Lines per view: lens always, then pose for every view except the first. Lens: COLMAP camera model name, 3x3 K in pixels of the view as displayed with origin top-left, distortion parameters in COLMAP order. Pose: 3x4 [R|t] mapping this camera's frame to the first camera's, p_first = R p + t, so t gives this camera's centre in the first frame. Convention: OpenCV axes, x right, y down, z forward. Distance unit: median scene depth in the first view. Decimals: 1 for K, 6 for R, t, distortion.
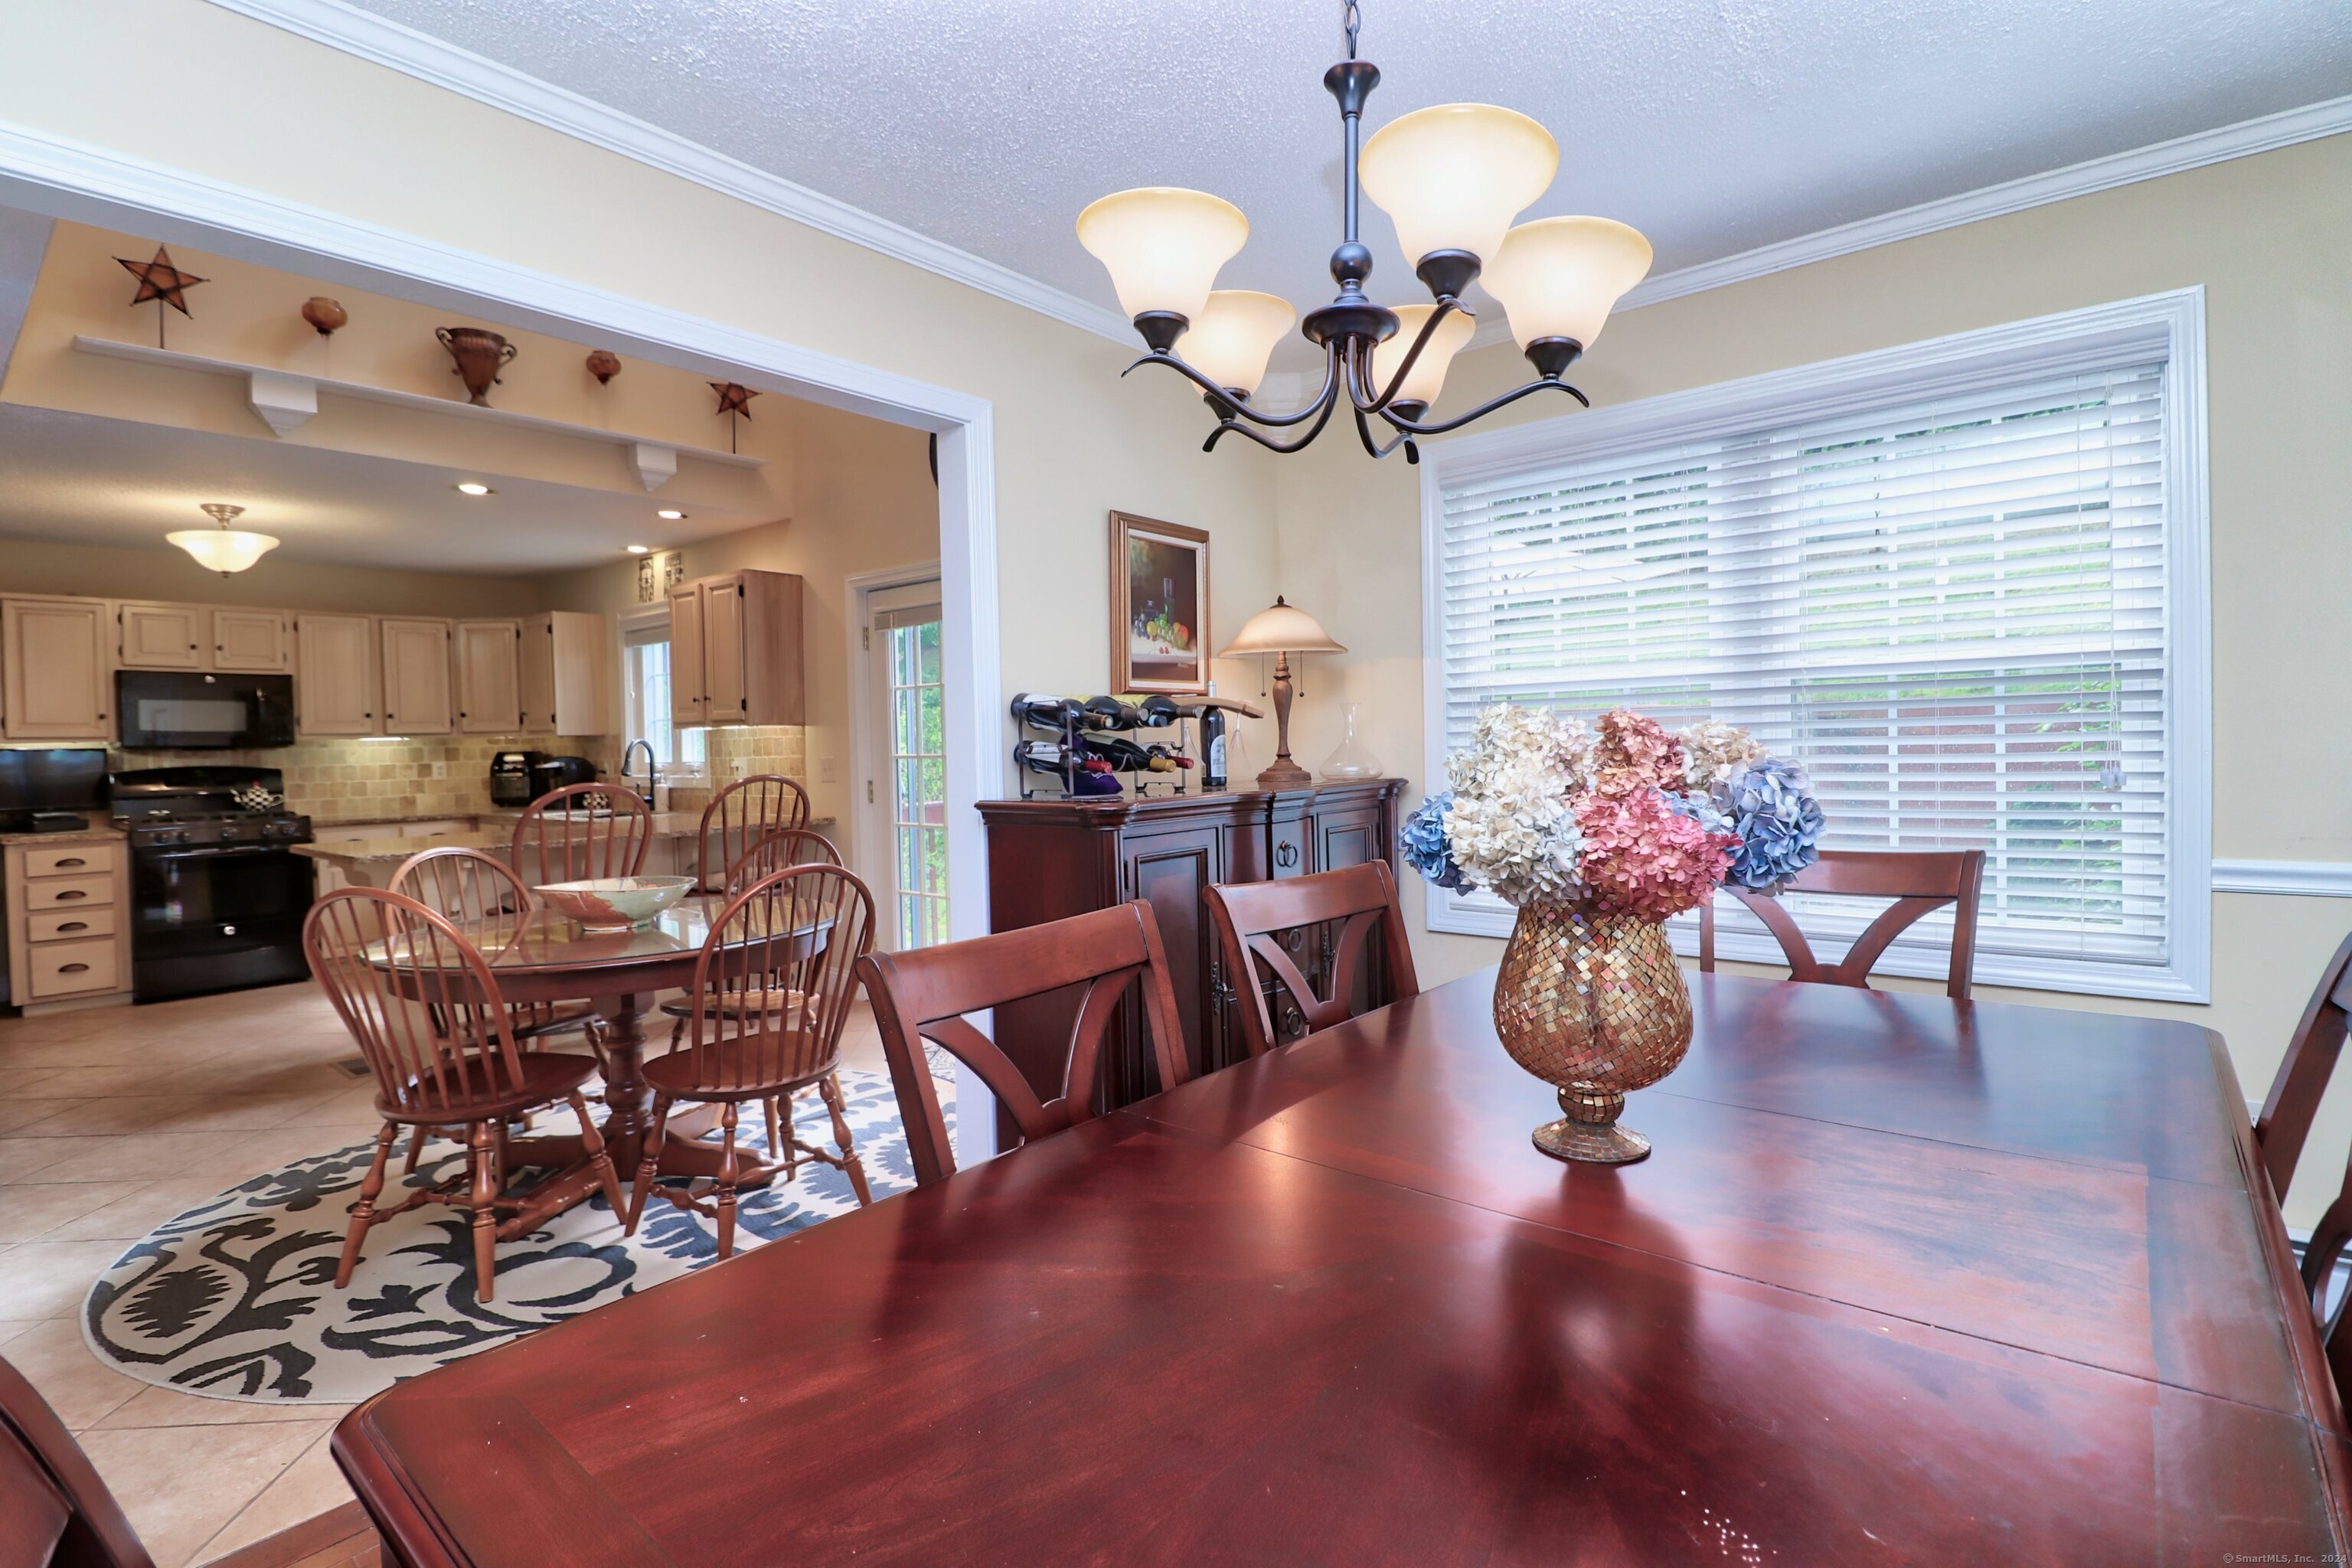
lens RADIAL K [[1096.9, 0, 1190.0], [0, 1096.9, 772.3], [0, 0, 1]] dist [0.001536, -0.012634]
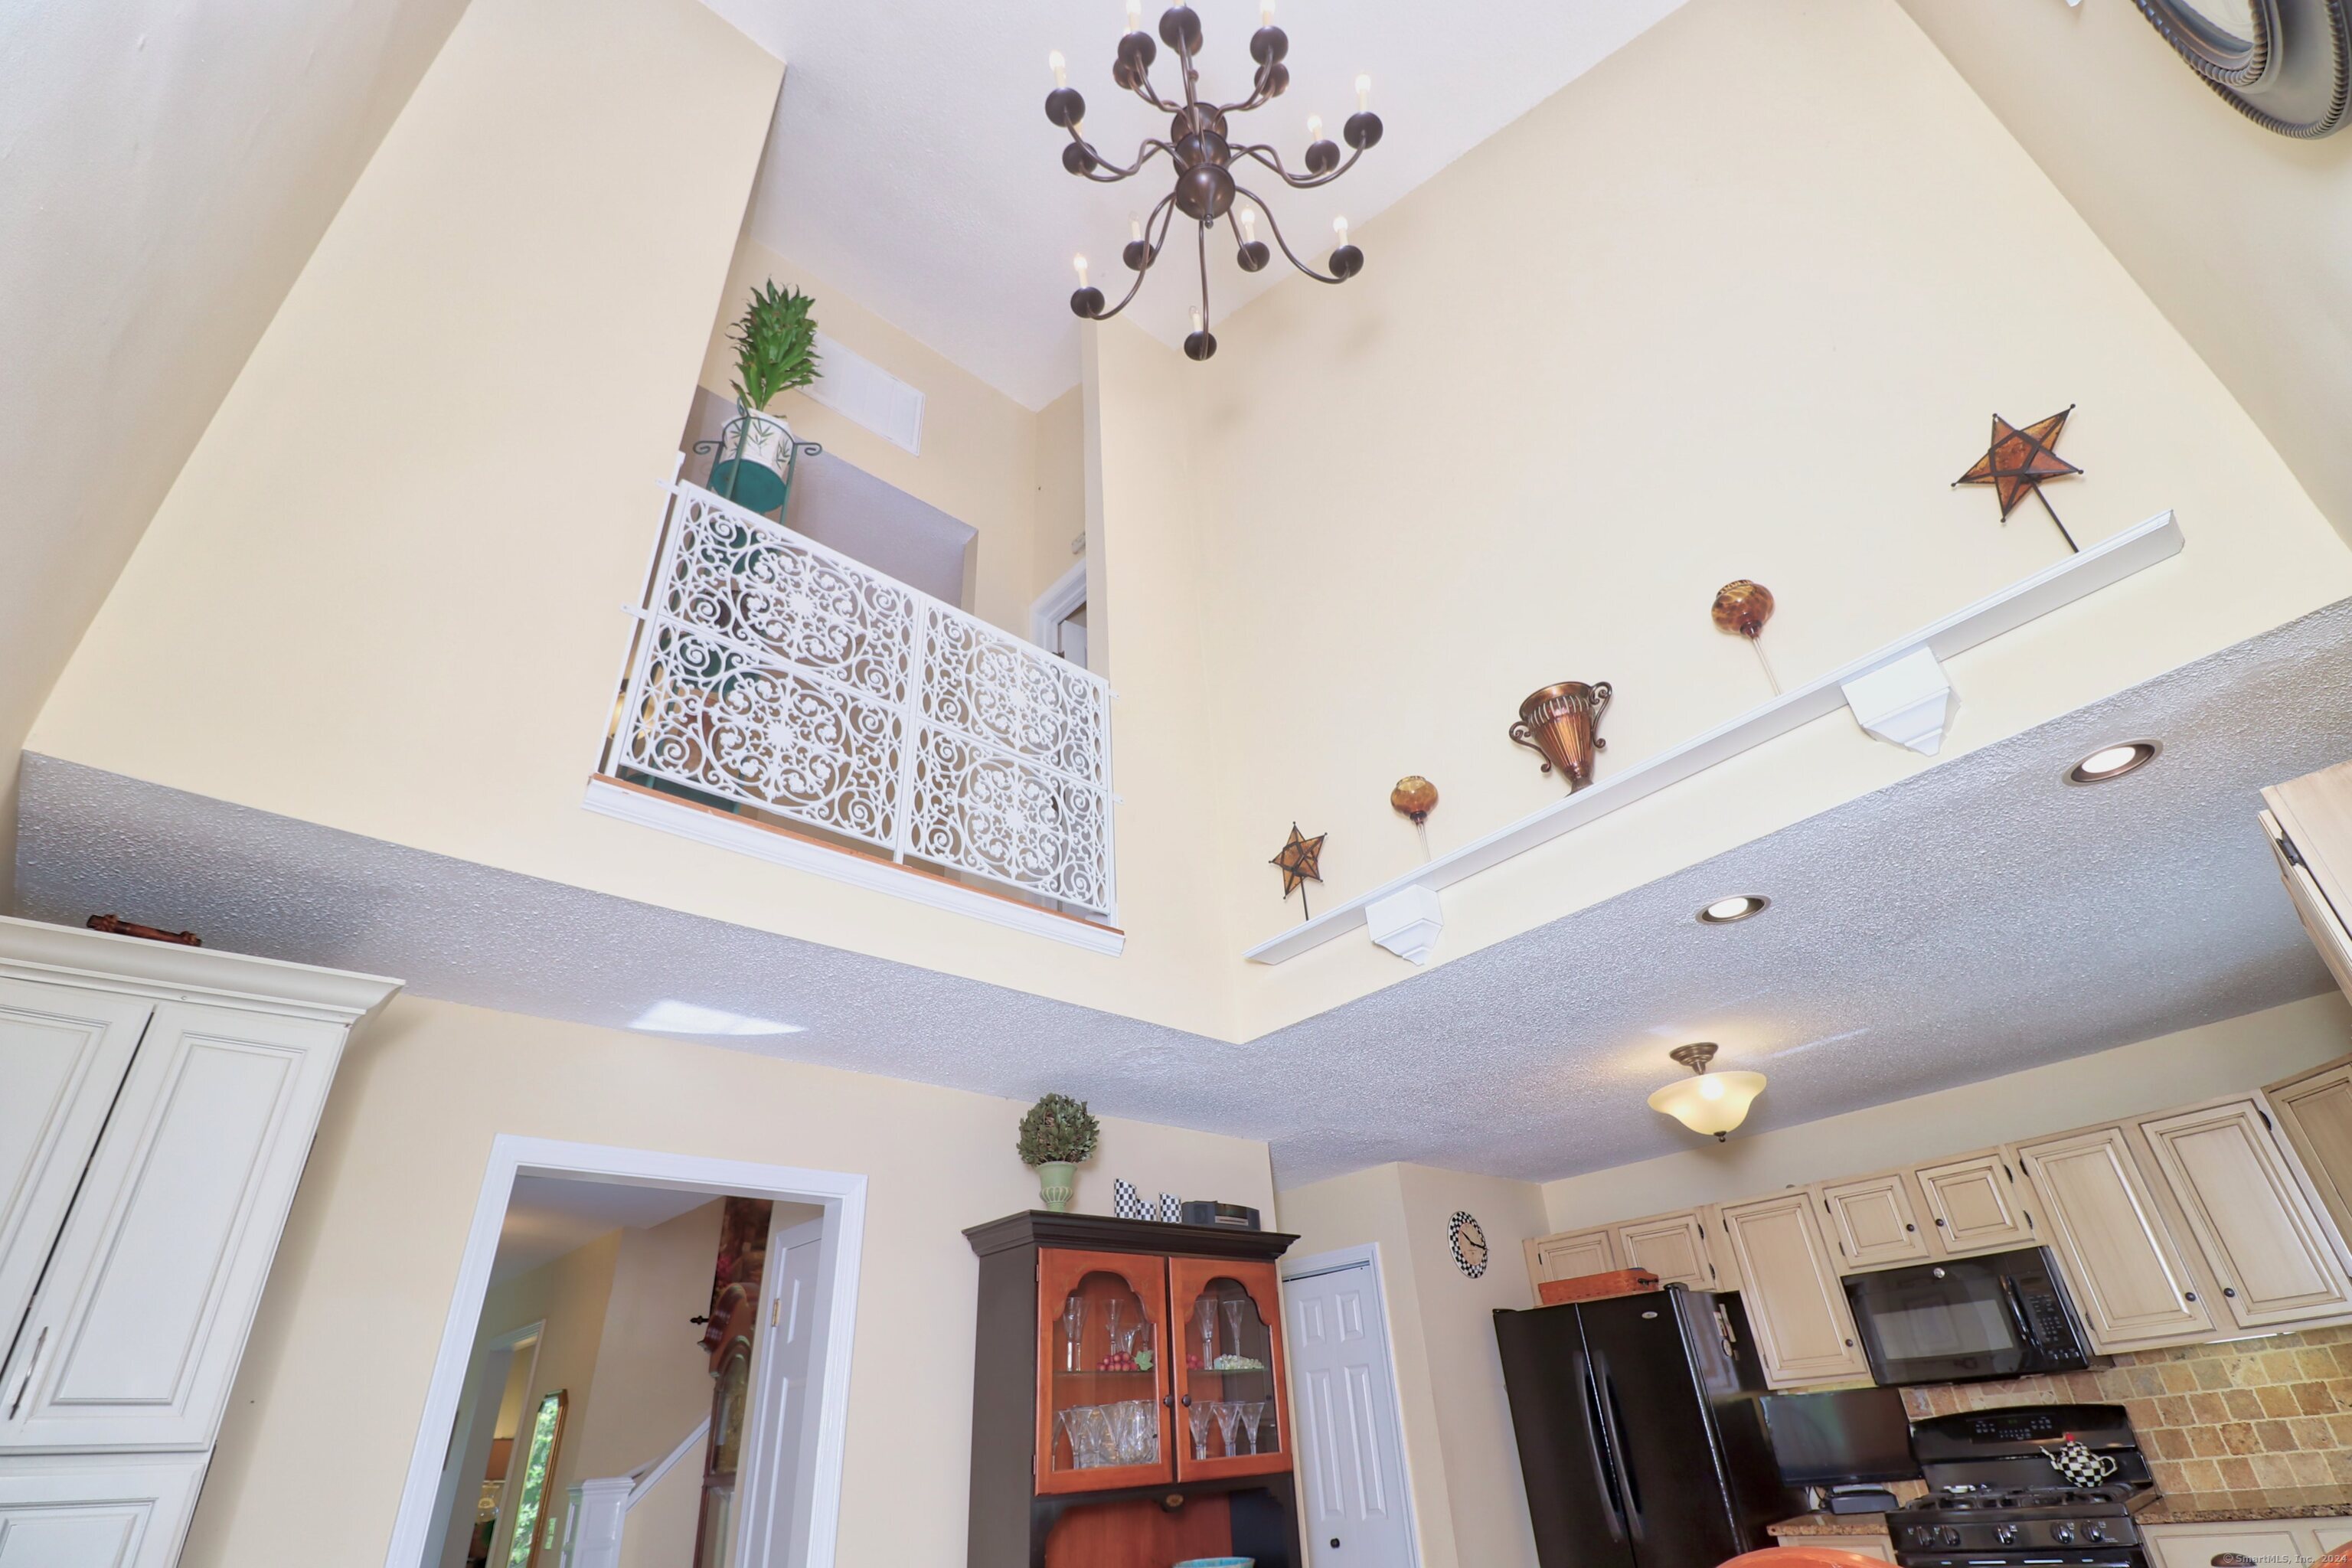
lens RADIAL K [[1096.9, 0, 1190.0], [0, 1096.9, 772.3], [0, 0, 1]] dist [0.001536, -0.012634]
pose [[-0.134242, -0.499321, -0.855954, -0.058592], [0.044649, 0.859848, -0.508594, -0.026507], [0.989942, -0.106492, -0.093133, 0.643255]]
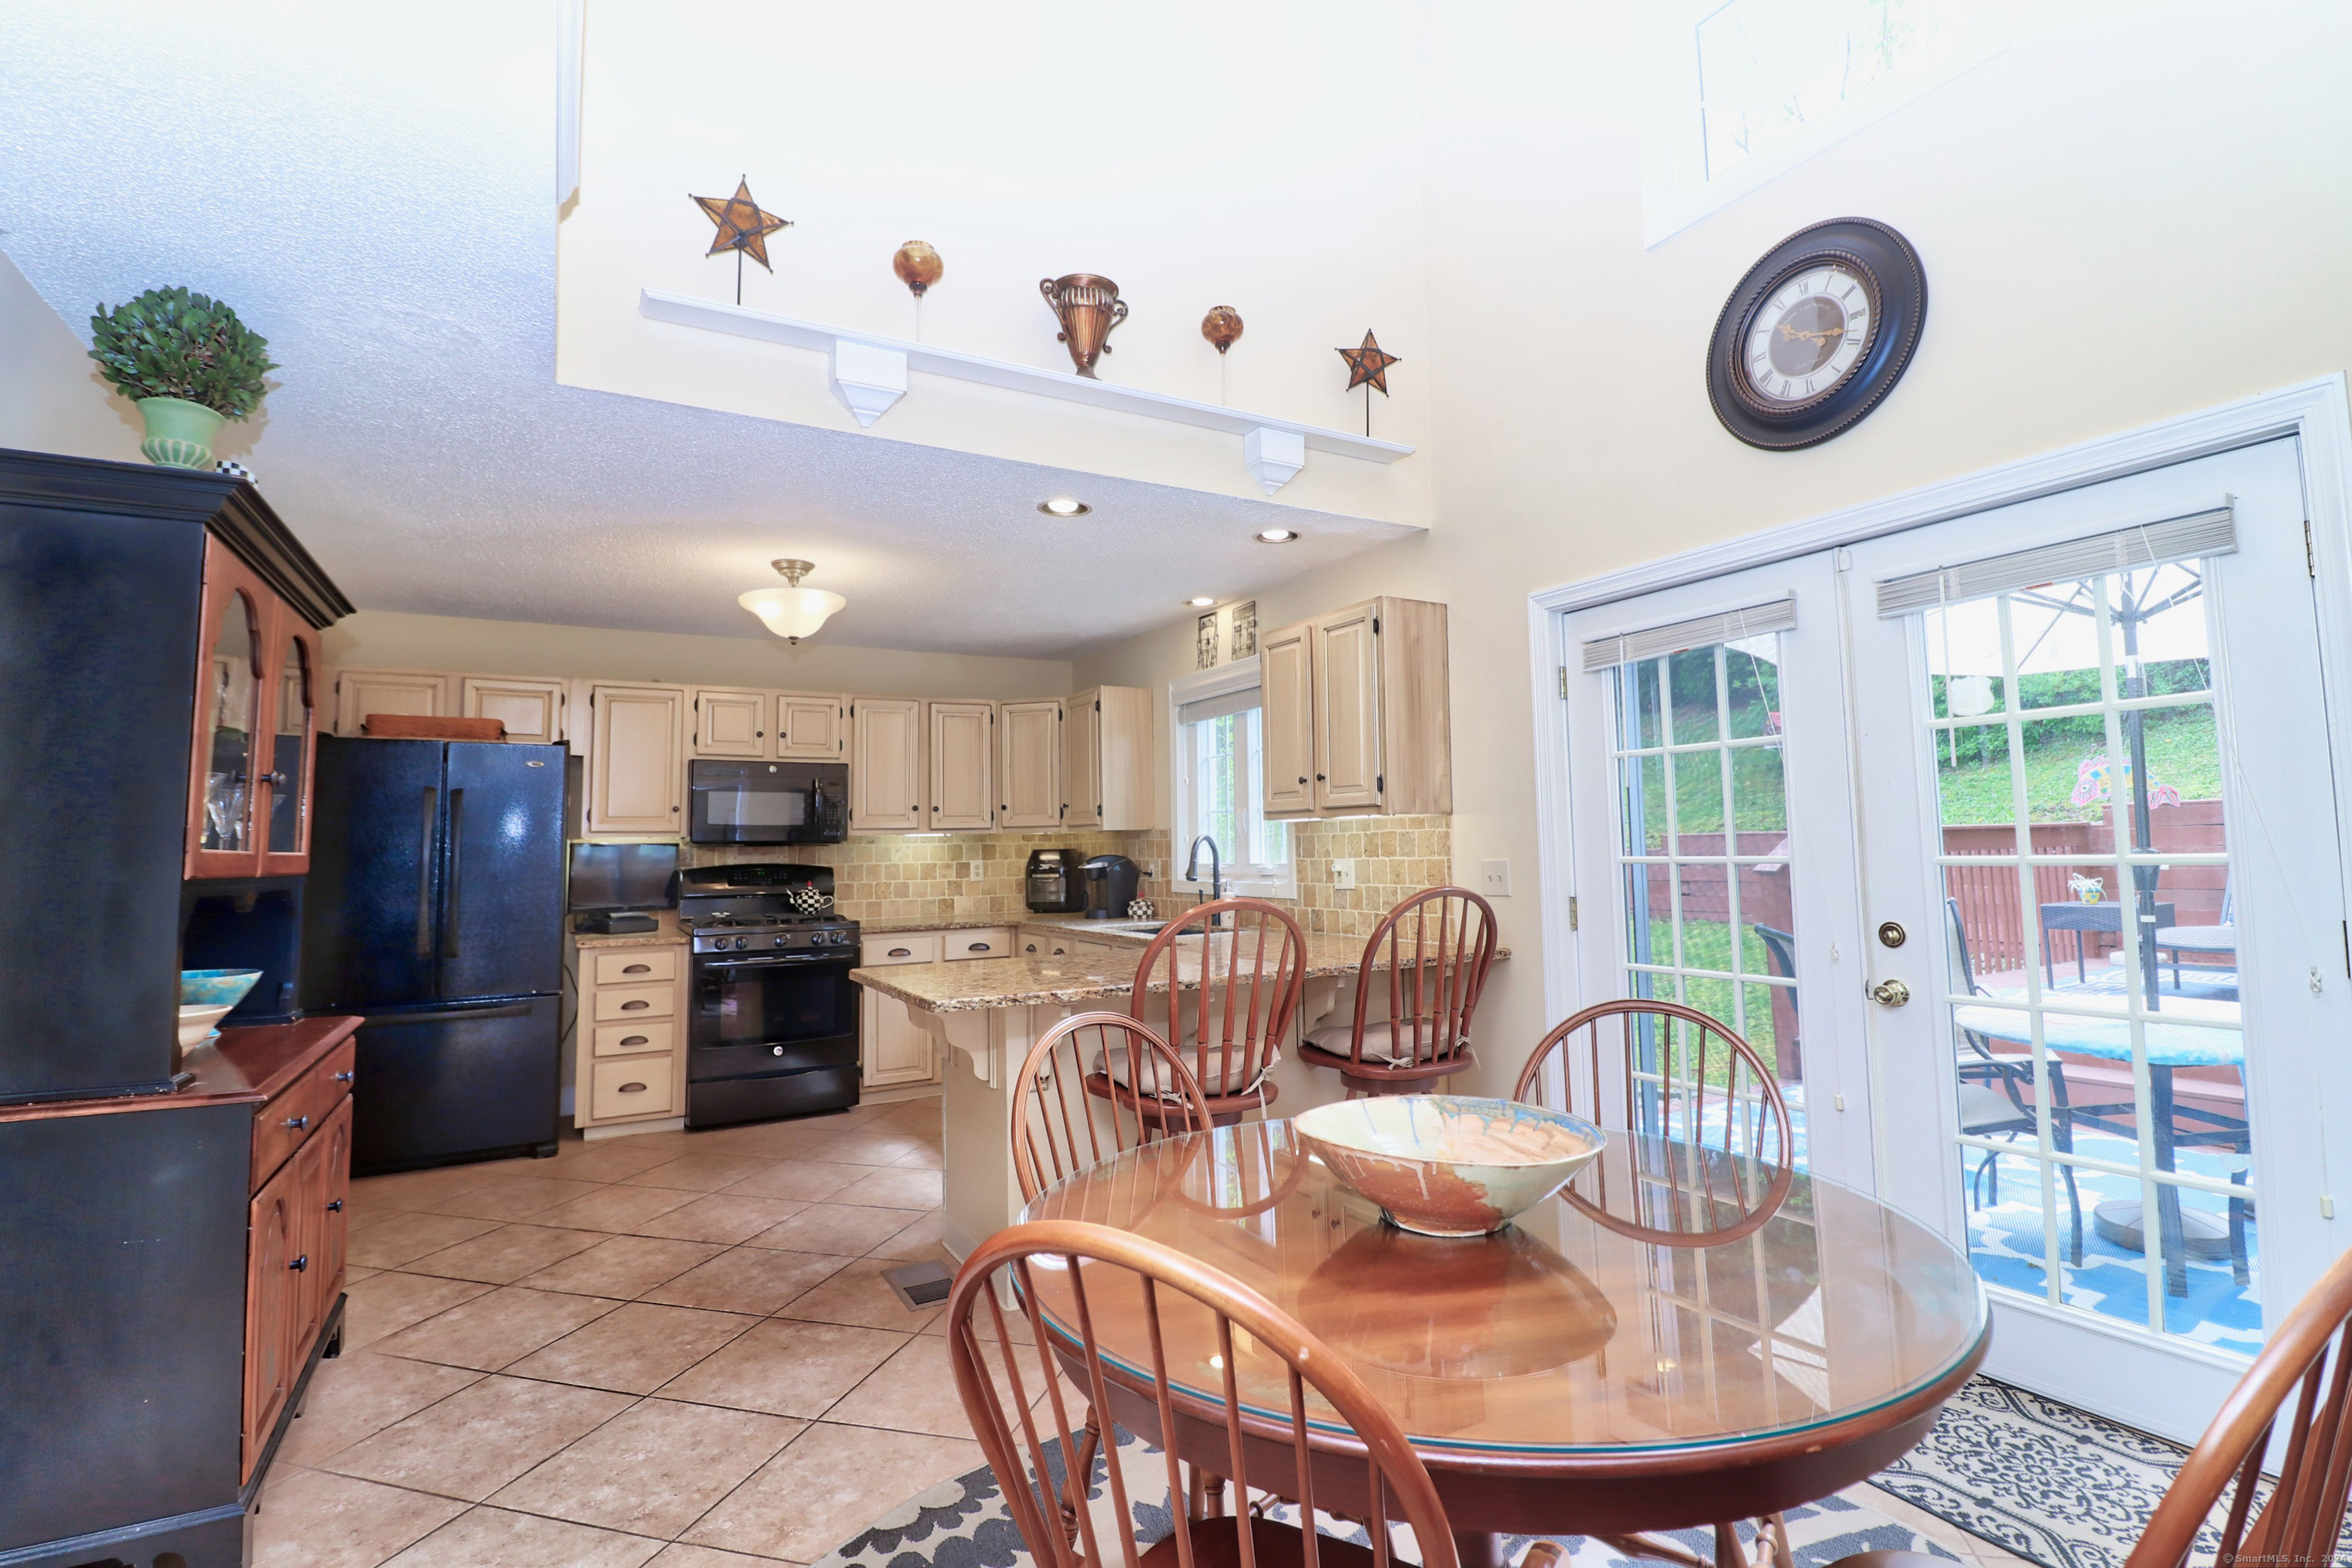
lens RADIAL K [[1096.9, 0, 1190.0], [0, 1096.9, 772.3], [0, 0, 1]] dist [0.001536, -0.012634]
pose [[0.933511, -0.020638, -0.357954, -0.250991], [-0.012161, 0.995945, -0.089134, -0.004480], [0.358342, 0.087561, 0.929475, 0.278059]]
